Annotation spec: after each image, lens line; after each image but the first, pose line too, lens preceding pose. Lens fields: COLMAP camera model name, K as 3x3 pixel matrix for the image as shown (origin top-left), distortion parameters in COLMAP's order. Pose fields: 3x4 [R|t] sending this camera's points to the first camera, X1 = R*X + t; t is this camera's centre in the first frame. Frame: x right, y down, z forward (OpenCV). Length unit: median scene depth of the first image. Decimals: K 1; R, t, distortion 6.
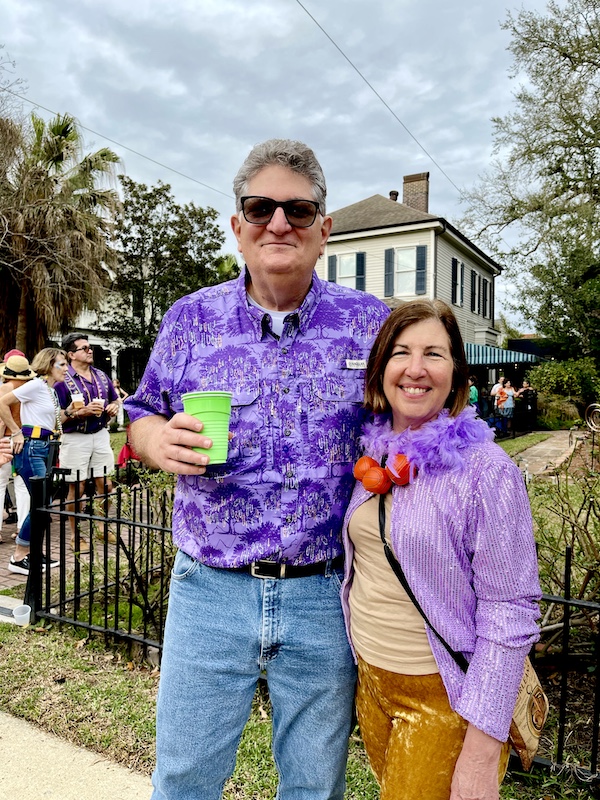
lens RADIAL K [[581.8, 0, 298.3], [0, 581.8, 398.9], [0, 0, 1]] dist [0.001359, 0.000682]
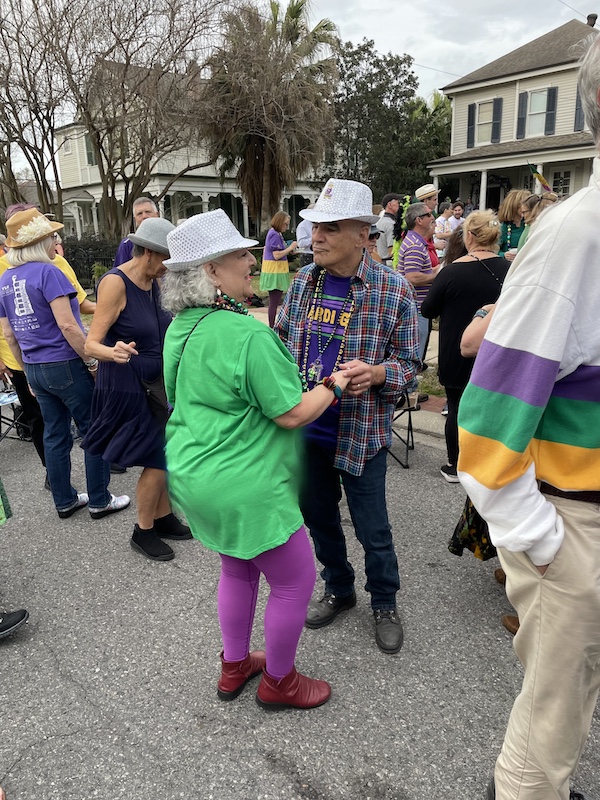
lens RADIAL K [[609.2, 0, 302.6], [0, 609.2, 404.9], [0, 0, 1]] dist [0.000814, -0.004635]
pose [[0.968617, 0.031331, -0.246575, -0.040677], [0.034824, 0.965133, 0.259433, -0.002356], [0.246106, -0.259878, 0.933753, -0.284002]]
